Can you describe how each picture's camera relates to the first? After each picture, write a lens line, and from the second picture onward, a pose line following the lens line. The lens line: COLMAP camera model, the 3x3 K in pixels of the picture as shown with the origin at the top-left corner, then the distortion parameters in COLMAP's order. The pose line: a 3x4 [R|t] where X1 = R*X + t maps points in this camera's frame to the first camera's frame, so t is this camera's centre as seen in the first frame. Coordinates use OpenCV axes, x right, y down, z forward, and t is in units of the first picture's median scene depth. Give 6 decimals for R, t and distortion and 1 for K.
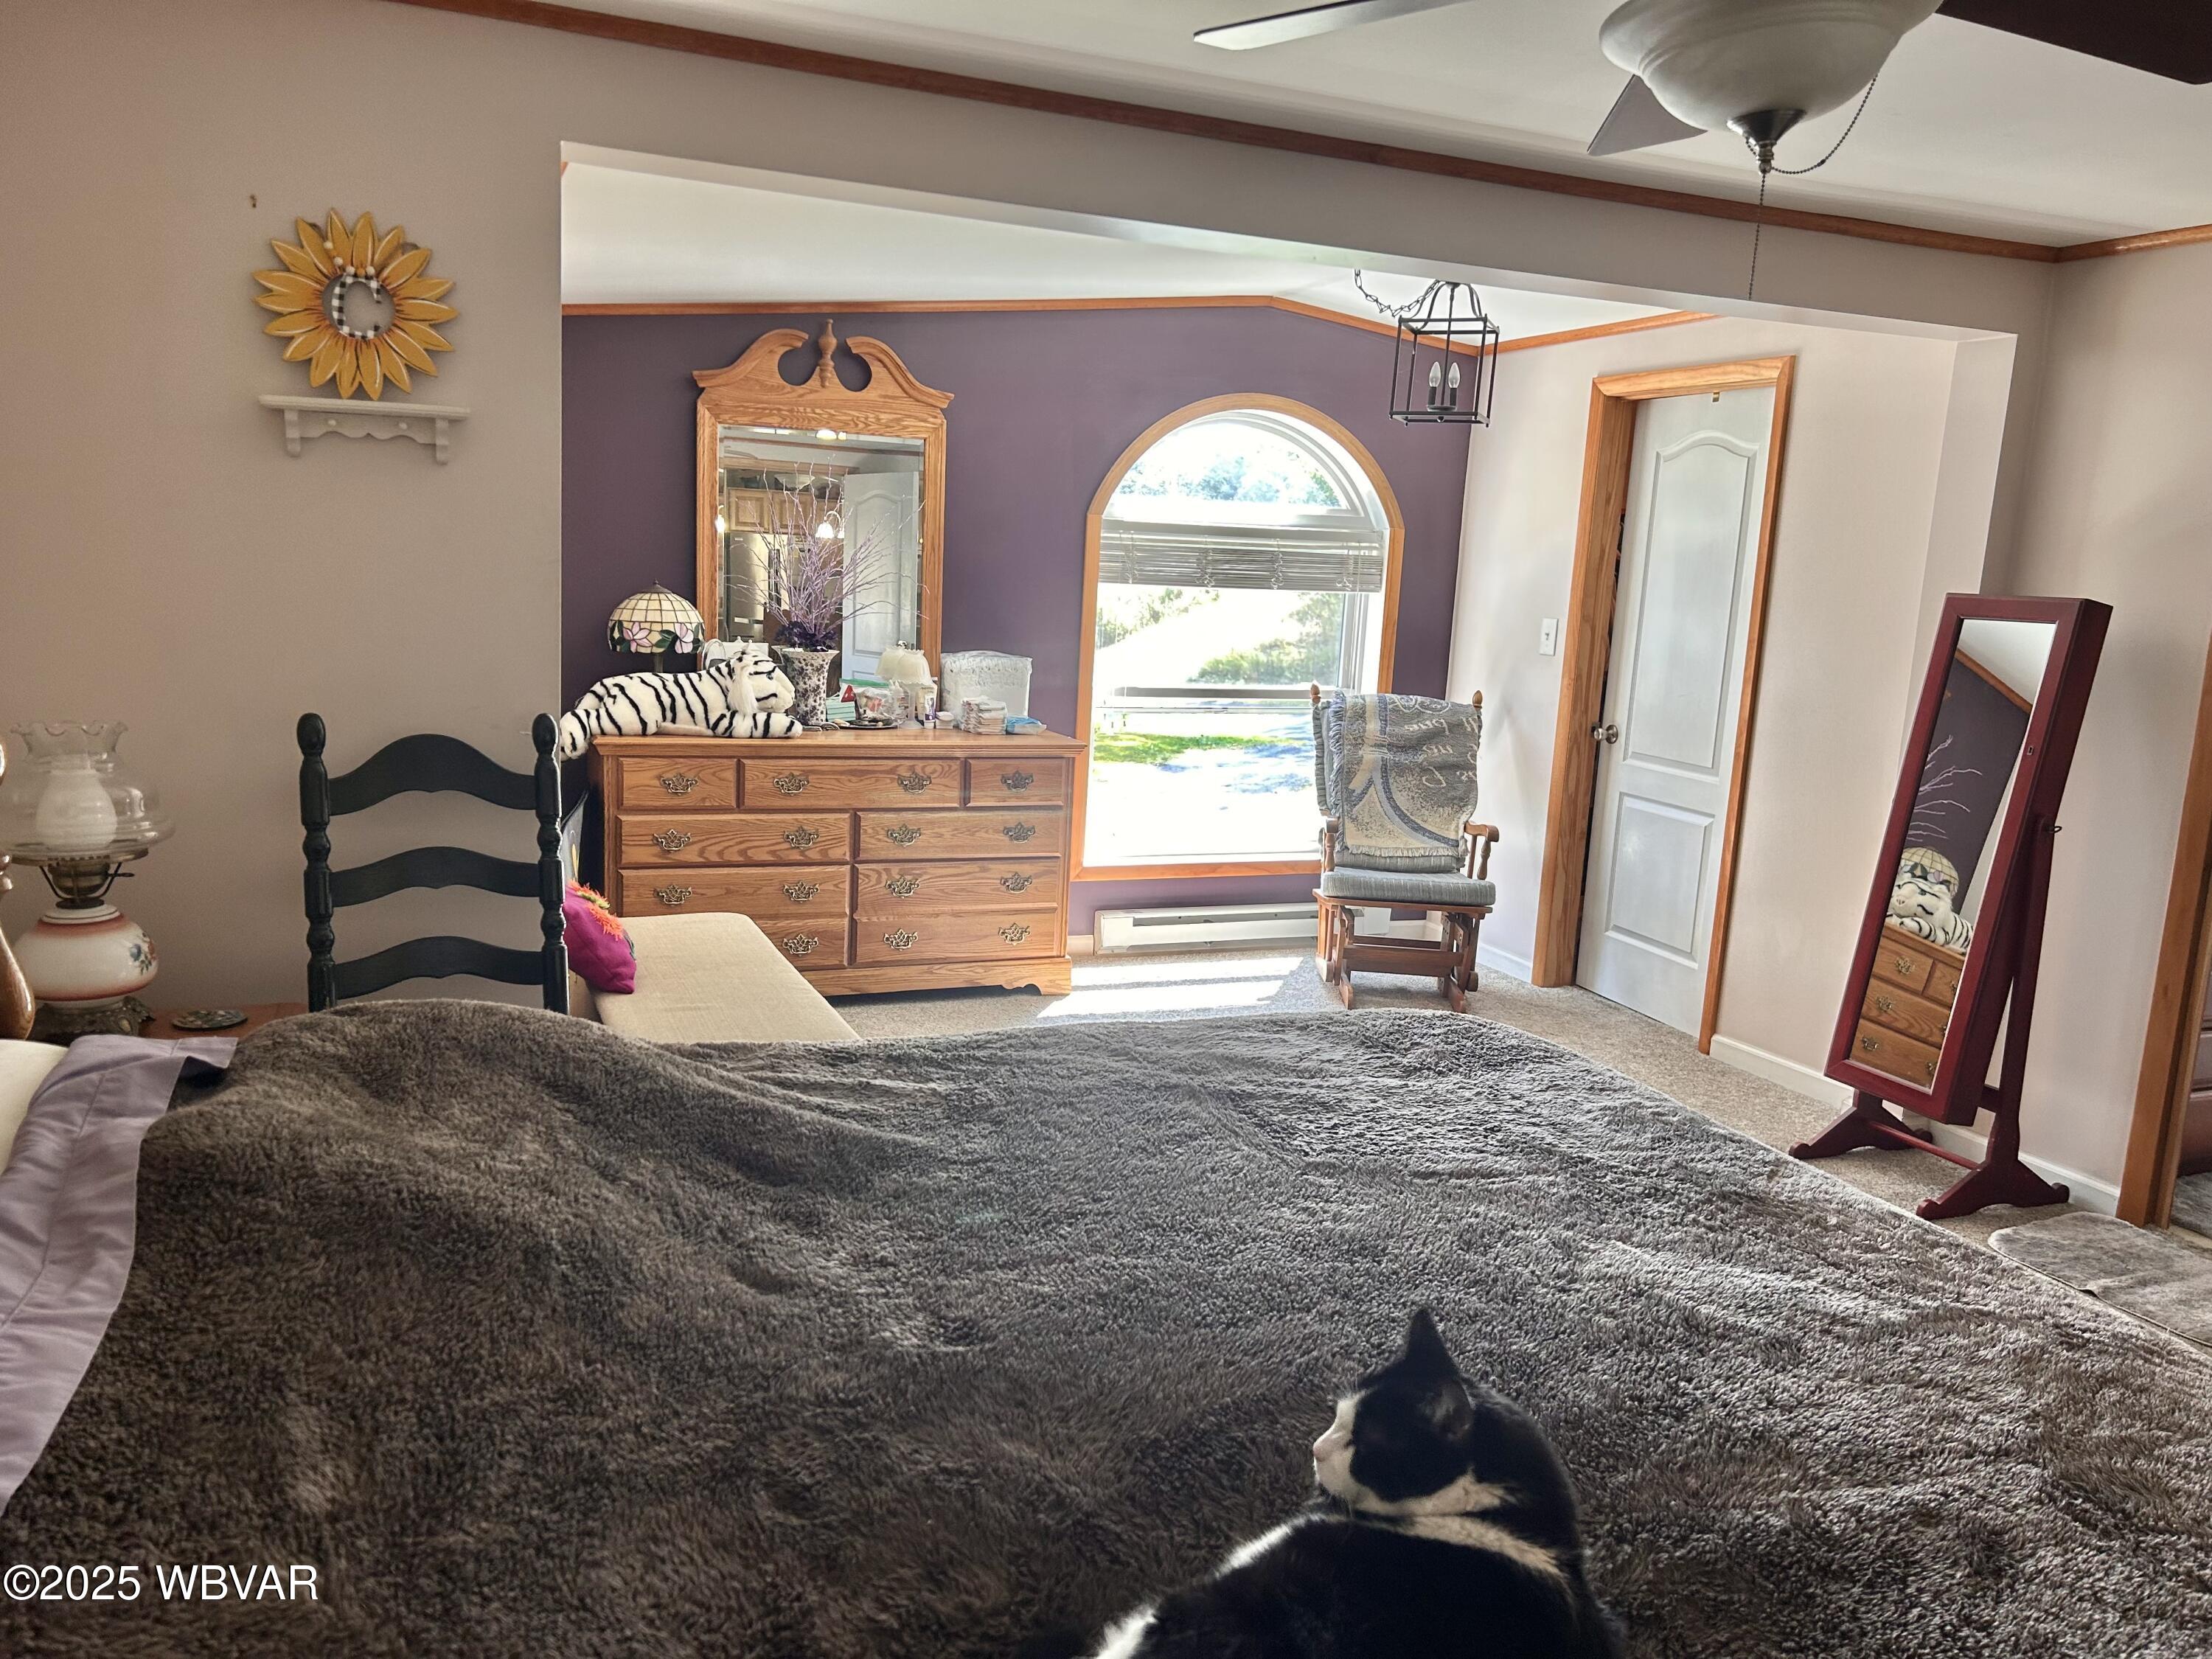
lens RADIAL K [[1648.3, 0, 1101.6], [0, 1648.3, 833.0], [0, 0, 1]] dist [0.065121, -0.074287]
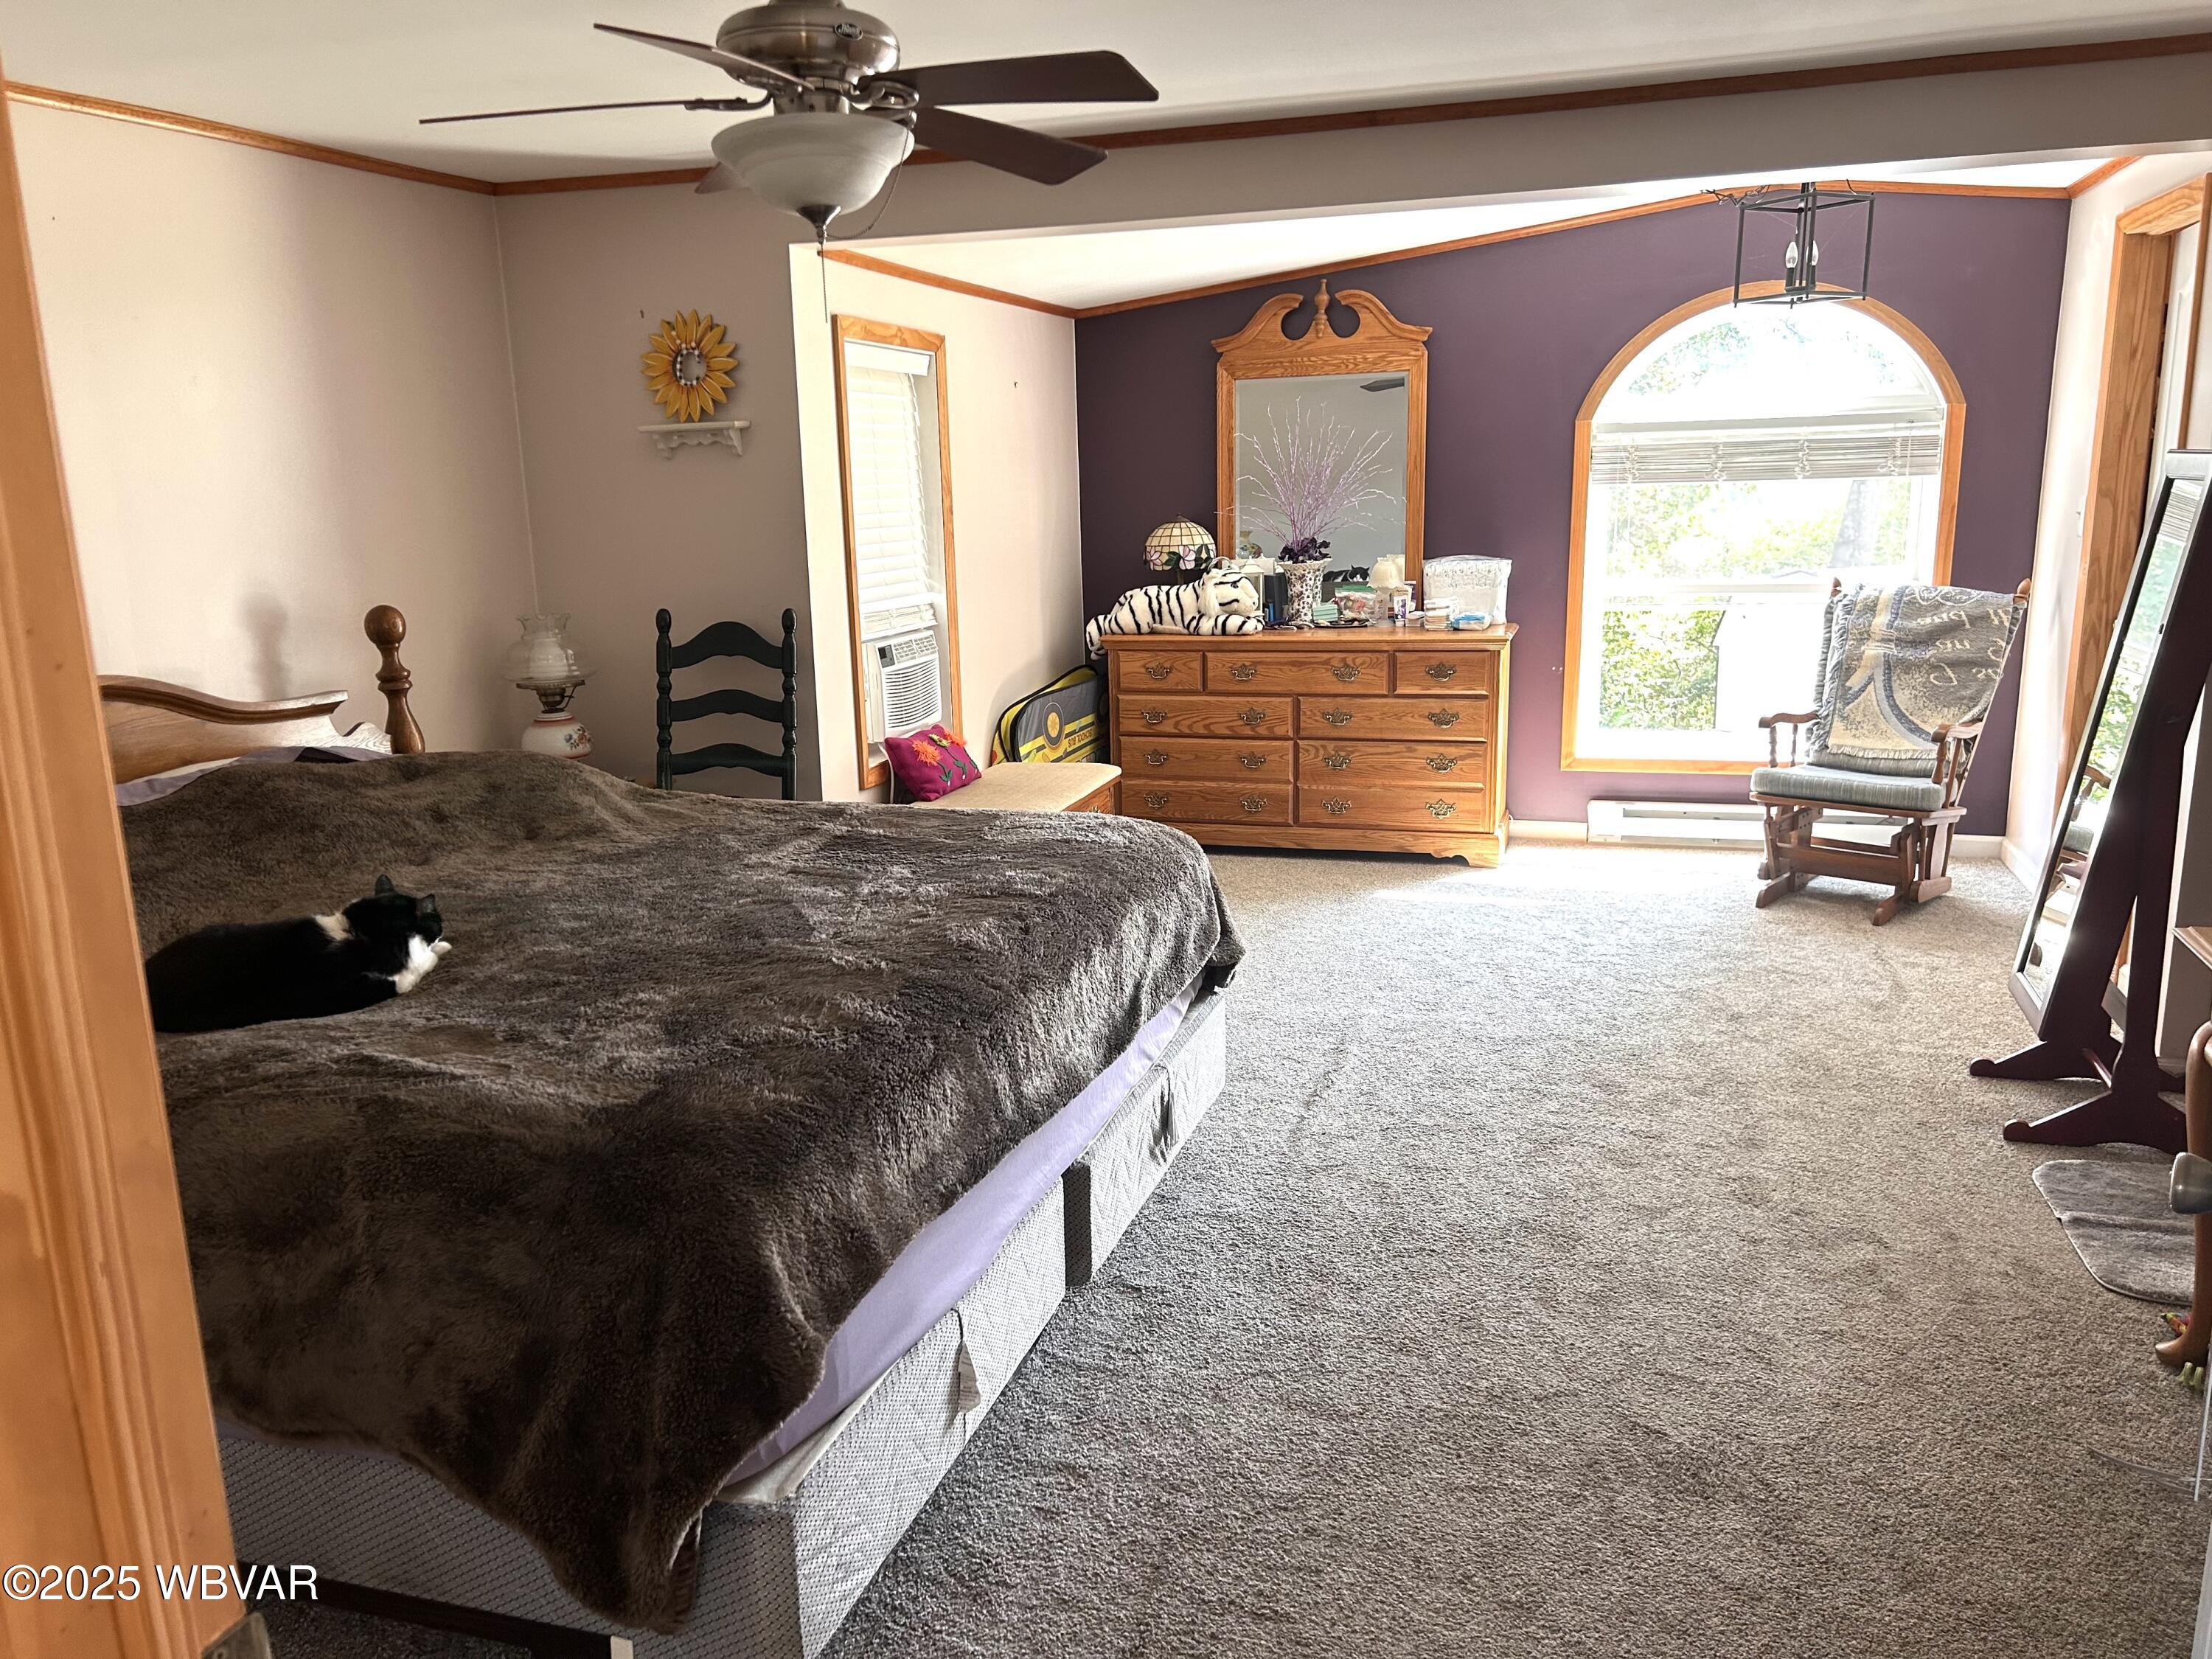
lens RADIAL K [[1648.3, 0, 1098.8], [0, 1648.3, 846.4], [0, 0, 1]] dist [0.065121, -0.074287]
pose [[0.765197, 0.073320, -0.639607, 0.515119], [-0.039723, 0.996978, 0.066764, 0.021412], [0.642569, -0.025680, 0.765797, -0.019707]]
